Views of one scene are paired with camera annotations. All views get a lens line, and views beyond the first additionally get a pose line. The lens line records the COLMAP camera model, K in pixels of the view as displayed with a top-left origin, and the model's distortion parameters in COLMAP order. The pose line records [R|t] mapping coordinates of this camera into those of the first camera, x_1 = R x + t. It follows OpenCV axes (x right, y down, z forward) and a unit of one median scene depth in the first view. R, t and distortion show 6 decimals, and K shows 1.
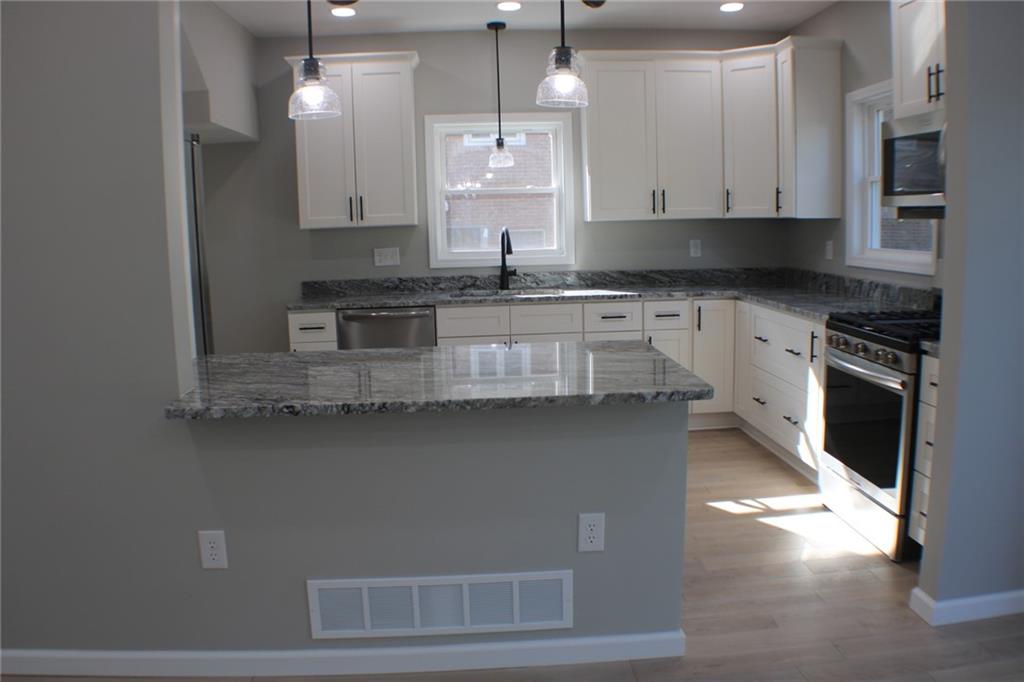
lens RADIAL K [[807.4, 0, 513.2], [0, 807.4, 348.6], [0, 0, 1]] dist [-0.222340, 0.090542]
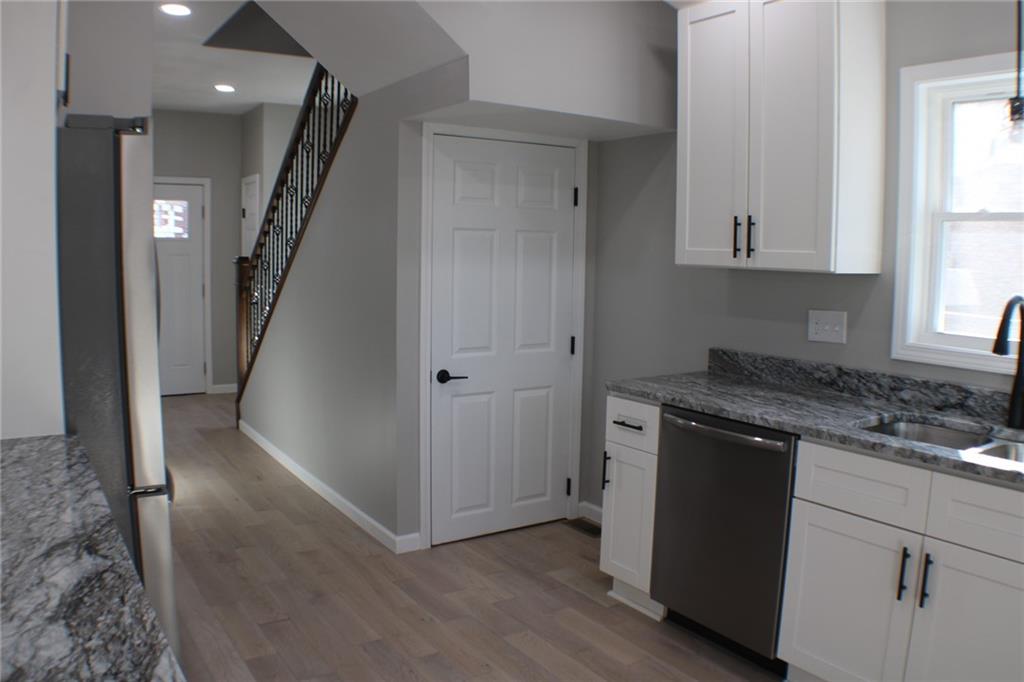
lens RADIAL K [[807.4, 0, 513.2], [0, 807.4, 348.6], [0, 0, 1]] dist [-0.222340, 0.090542]
pose [[0.501480, 0.138004, -0.854092, 0.220205], [-0.167621, 0.983989, 0.060574, -0.103702], [0.848776, 0.112787, 0.516583, 0.575856]]
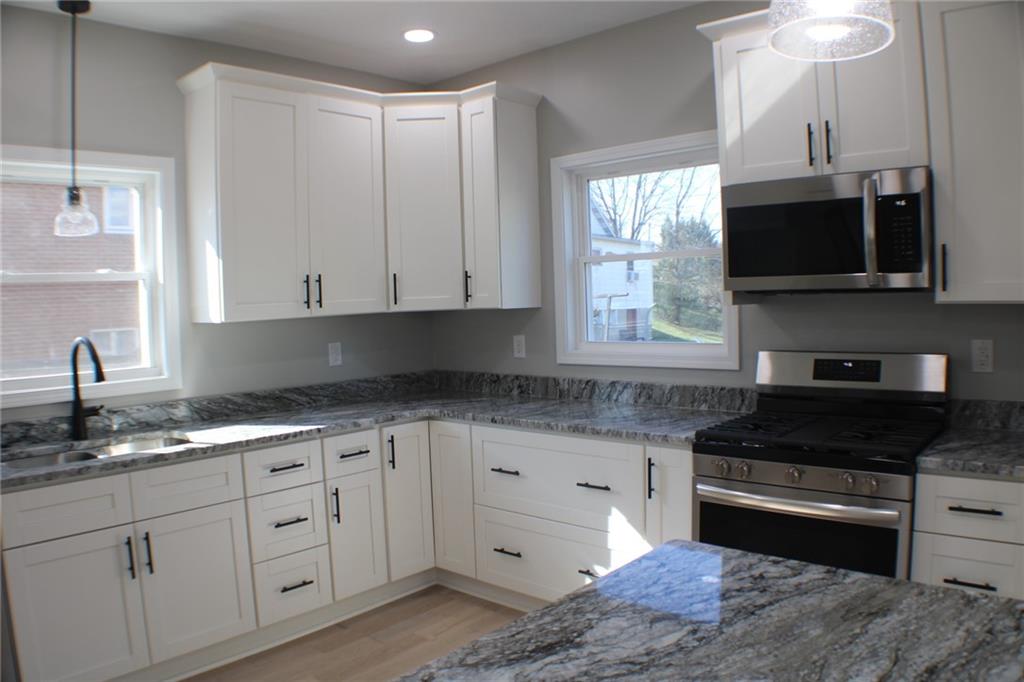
lens RADIAL K [[756.1, 0, 519.6], [0, 756.1, 344.3], [0, 0, 1]] dist [-0.219927, 0.090076]
pose [[0.704027, -0.039243, 0.709088, -0.160389], [0.123995, 0.989928, -0.068325, -0.073328], [-0.699265, 0.136026, 0.701802, 0.431729]]
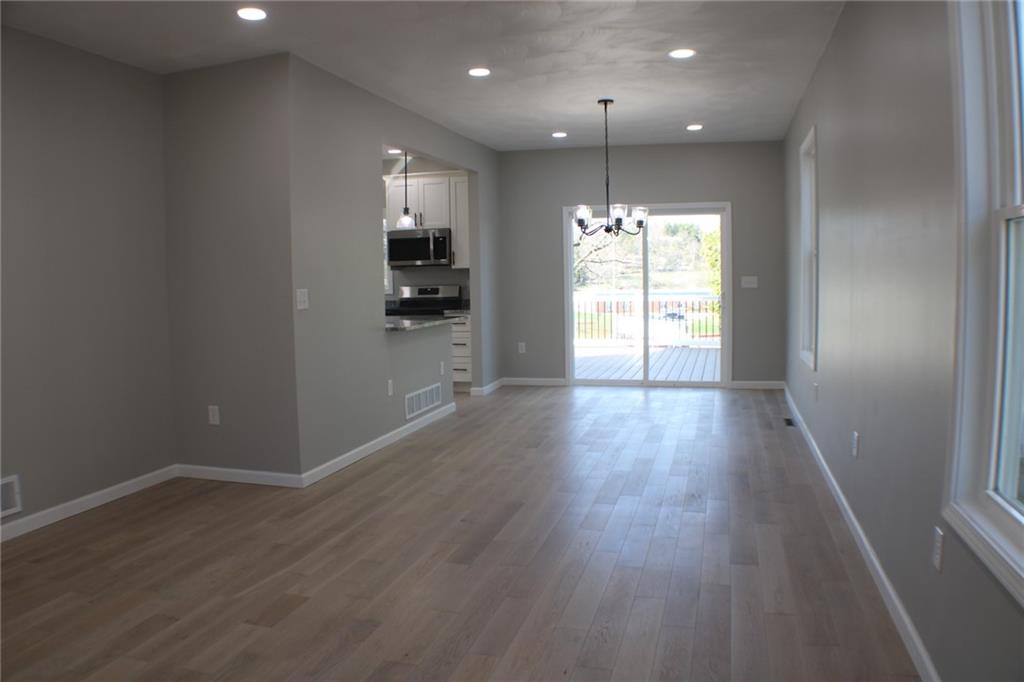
lens RADIAL K [[756.1, 0, 519.6], [0, 756.1, 344.3], [0, 0, 1]] dist [-0.219927, 0.090076]
pose [[0.323543, -0.067329, 0.943815, -1.192712], [0.160322, 0.986944, 0.015447, 0.067913], [-0.932532, 0.146317, 0.330113, -0.112651]]
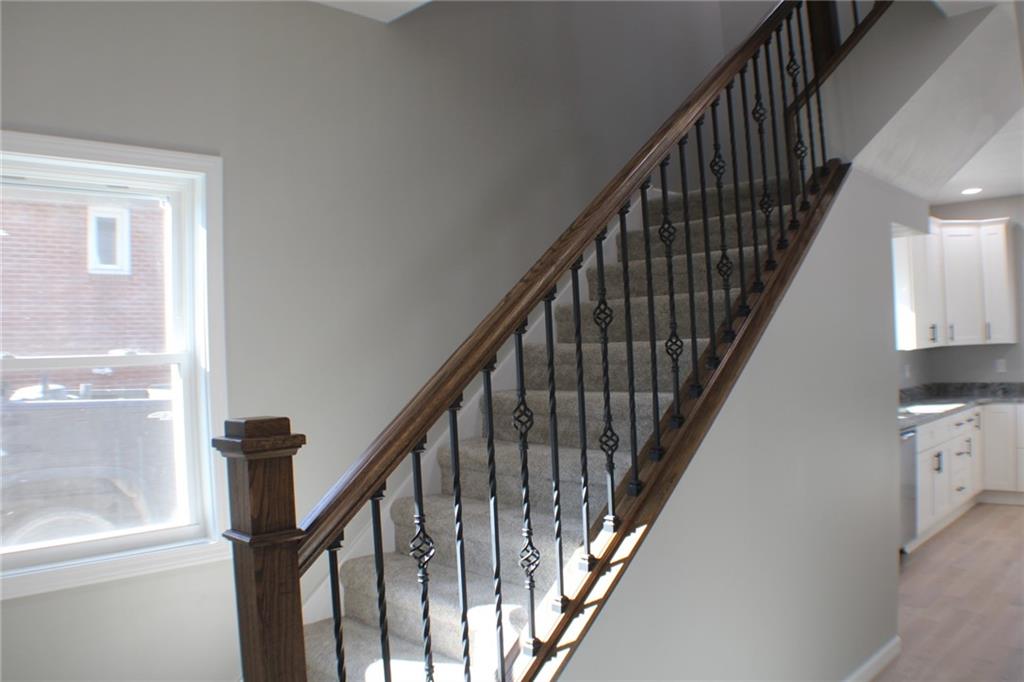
lens RADIAL K [[807.4, 0, 513.2], [0, 807.4, 348.6], [0, 0, 1]] dist [-0.222340, 0.090542]
pose [[0.751962, 0.002029, 0.659204, -1.153652], [0.121152, 0.982537, -0.141223, -0.072994], [-0.647978, 0.186058, 0.738584, 0.560619]]
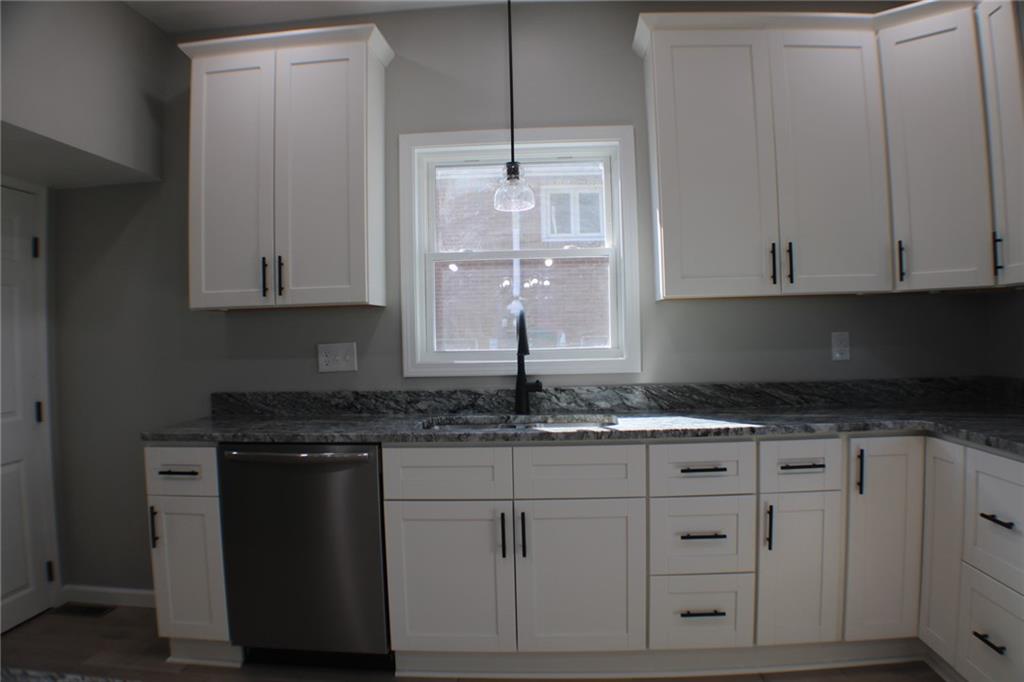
lens RADIAL K [[756.1, 0, 519.6], [0, 756.1, 344.3], [0, 0, 1]] dist [-0.219927, 0.090076]
pose [[0.991829, 0.004676, -0.127487, 0.064380], [-0.022873, 0.989654, -0.141643, -0.048780], [0.125505, 0.143402, 0.981674, 0.477448]]
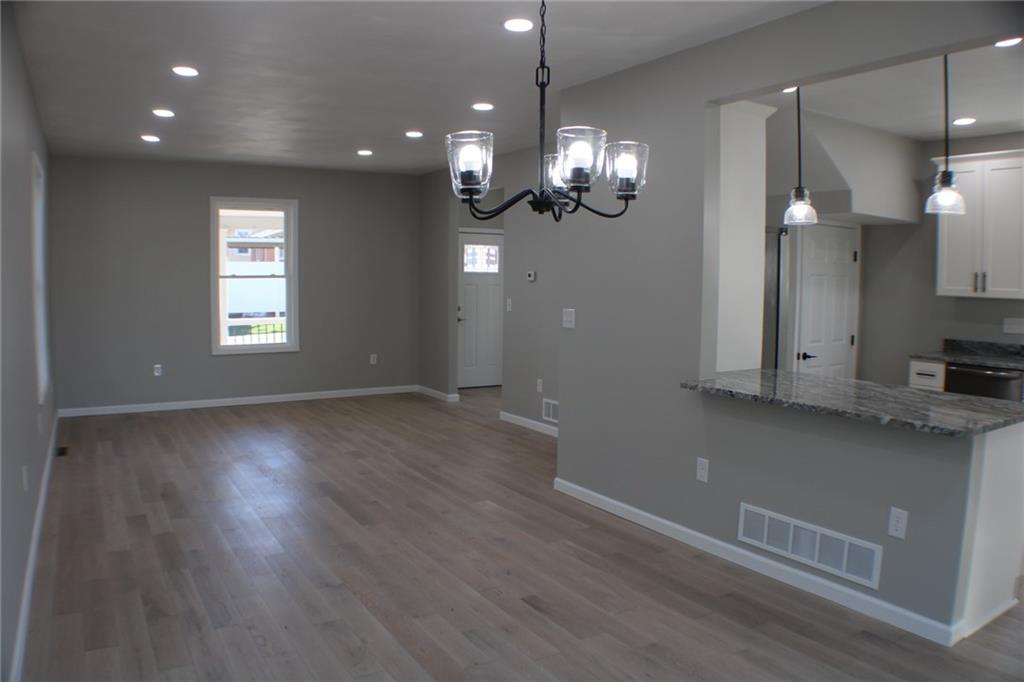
lens RADIAL K [[740.3, 0, 515.1], [0, 740.3, 346.4], [0, 0, 1]] dist [-0.222992, 0.077741]
pose [[0.470563, 0.109396, -0.875559, 0.376110], [-0.163279, 0.985943, 0.035435, -0.002023], [0.867128, 0.126286, 0.481810, -0.087204]]
